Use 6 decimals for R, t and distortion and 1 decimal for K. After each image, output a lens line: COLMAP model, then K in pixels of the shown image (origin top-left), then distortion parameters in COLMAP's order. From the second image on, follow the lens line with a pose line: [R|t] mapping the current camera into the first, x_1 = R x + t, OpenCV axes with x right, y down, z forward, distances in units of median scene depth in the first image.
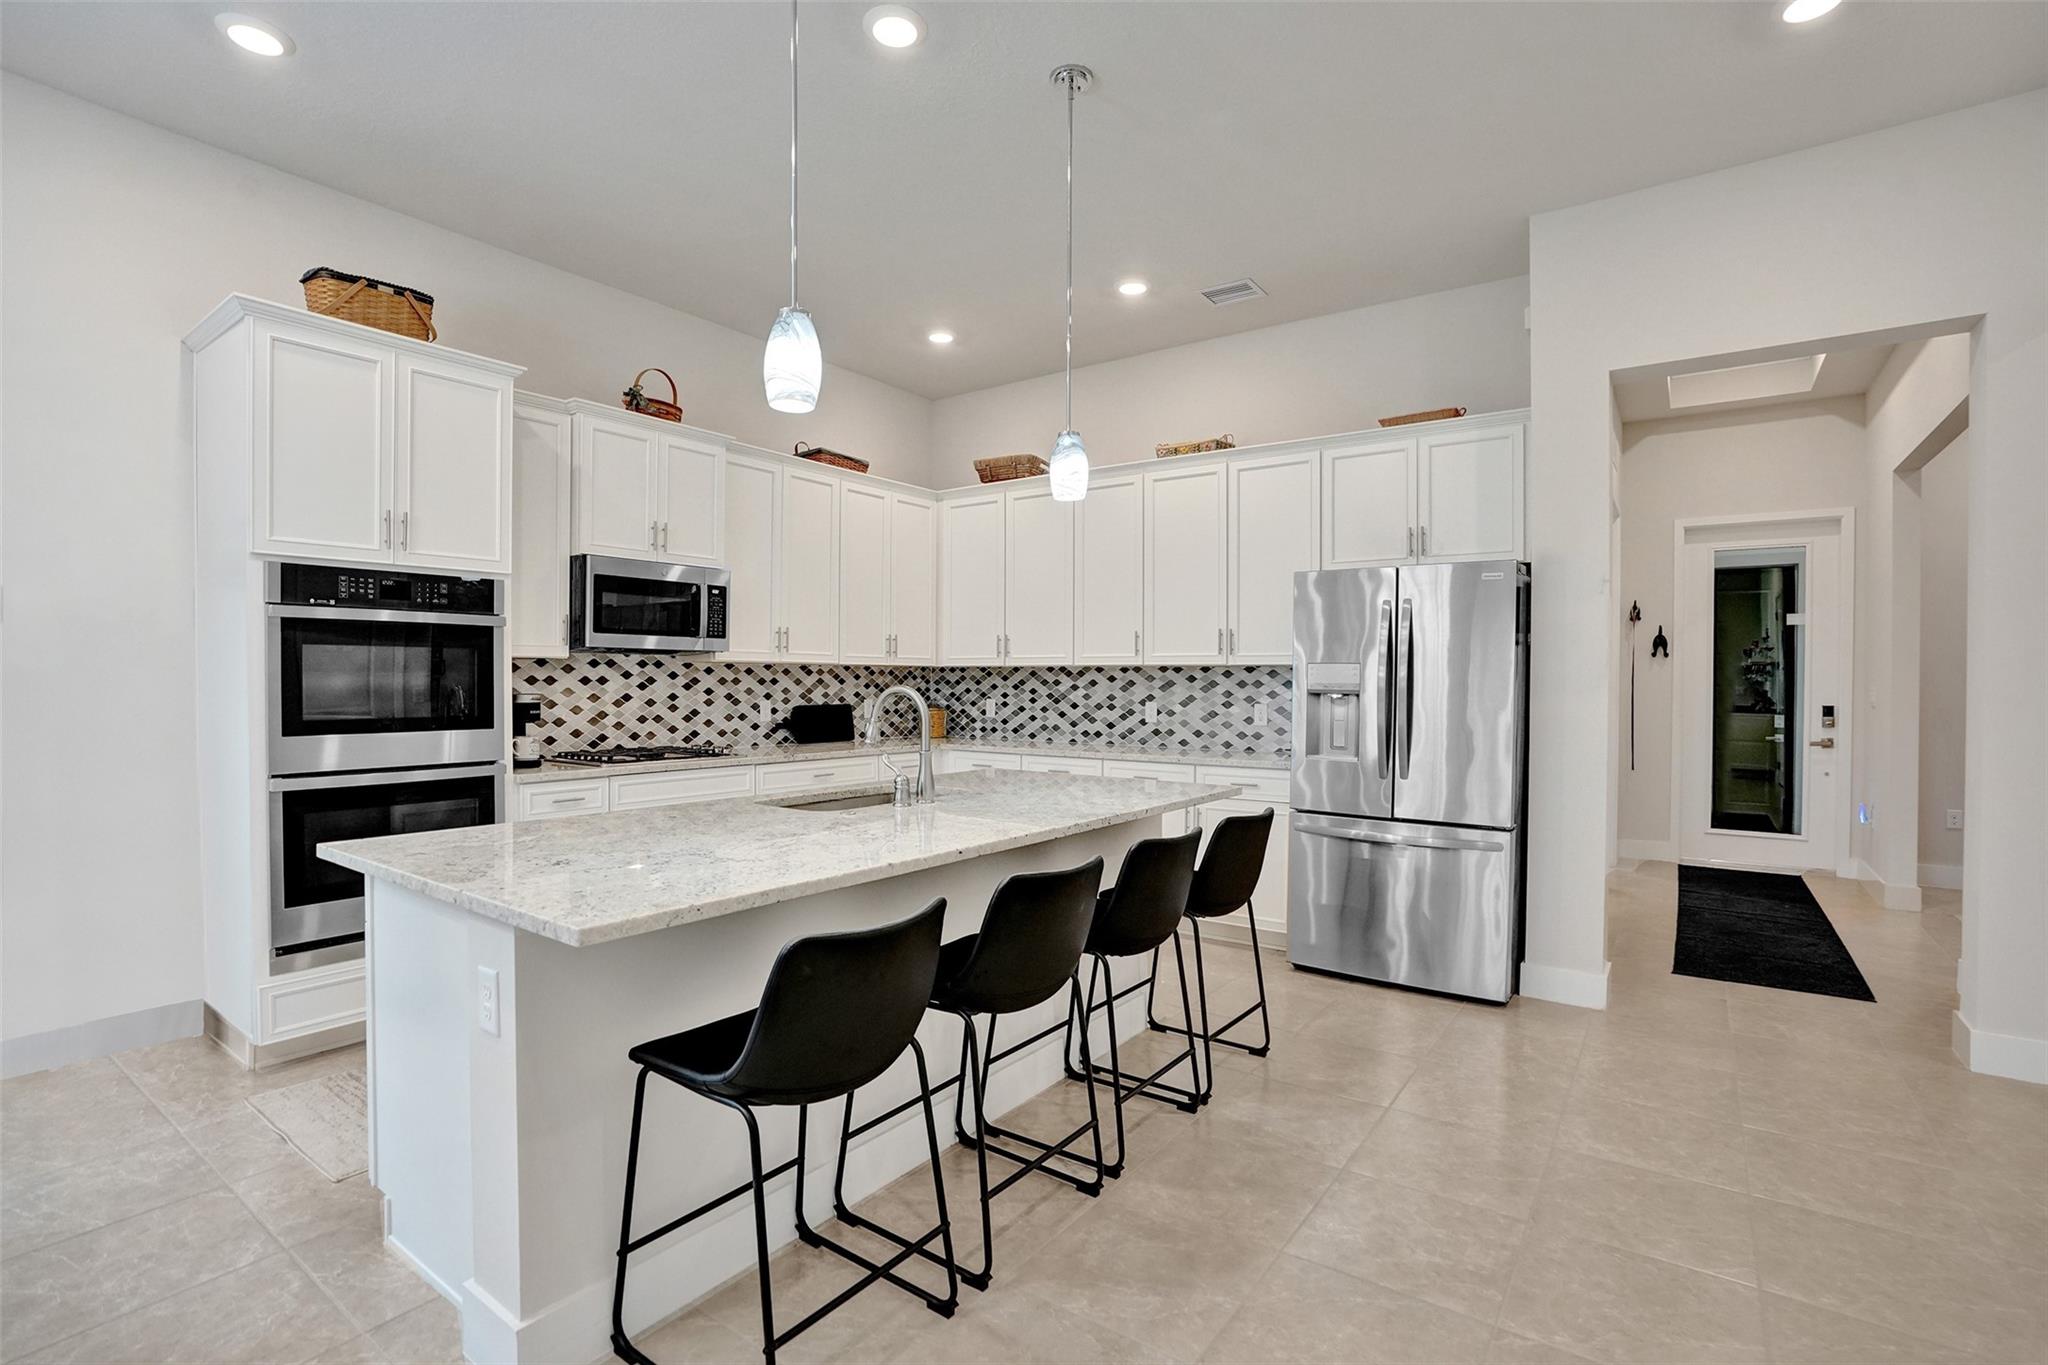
lens RADIAL K [[938.9, 0, 1026.7], [0, 938.9, 683.8], [0, 0, 1]] dist [-0.022261, 0.001270]
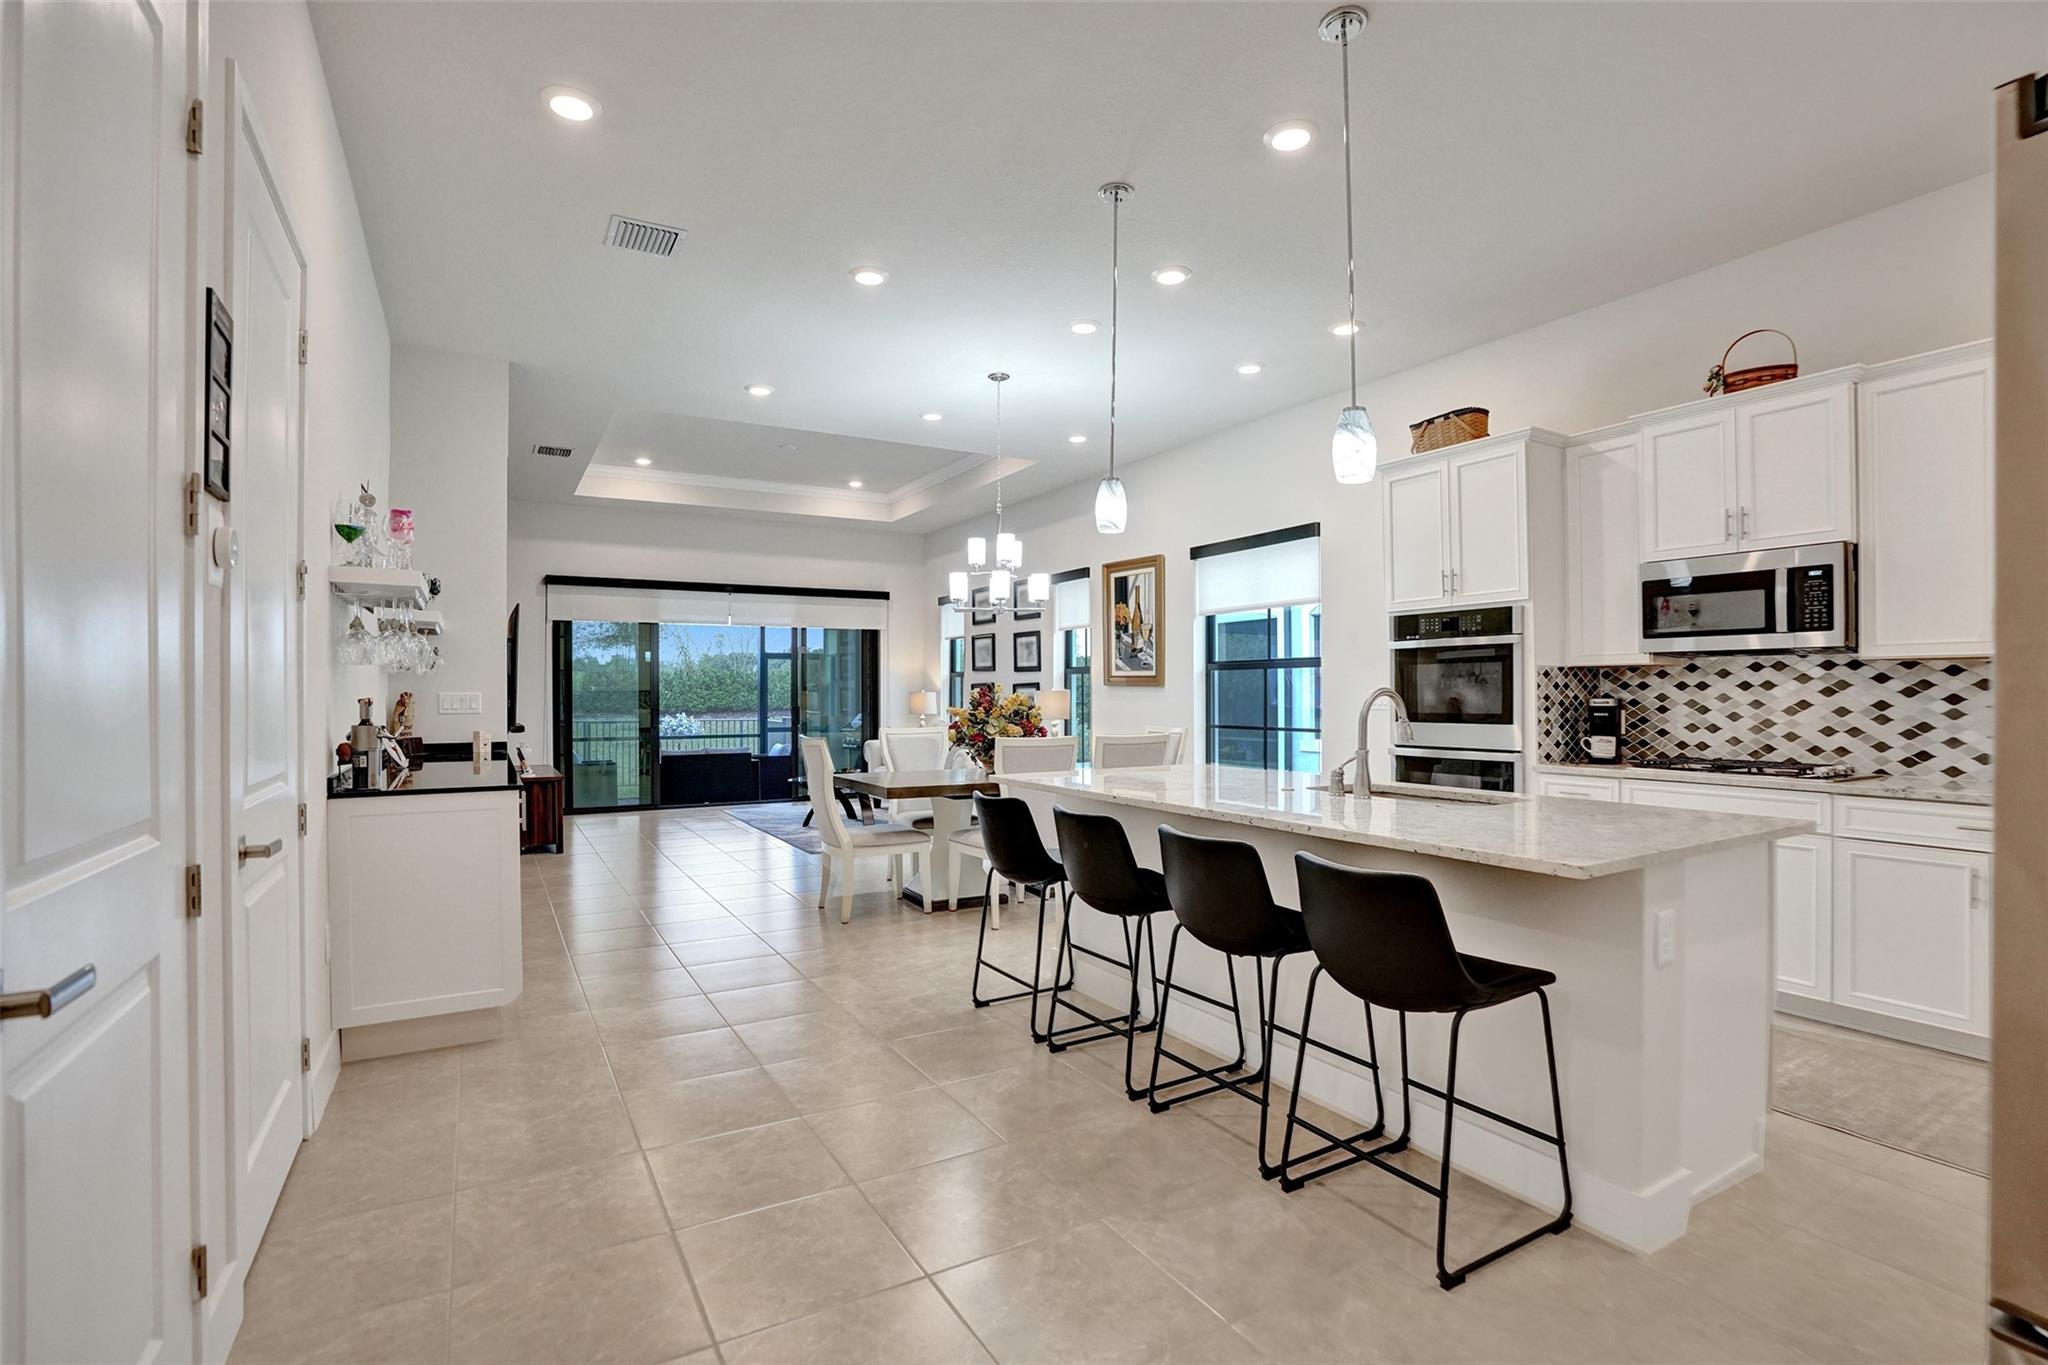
lens RADIAL K [[938.9, 0, 1041.9], [0, 938.9, 687.1], [0, 0, 1]] dist [-0.022261, 0.001270]
pose [[-0.375200, -0.003626, -0.926937, 0.653608], [0.000828, 0.999991, -0.004246, 0.001468], [0.926943, -0.002361, -0.375194, 0.696087]]
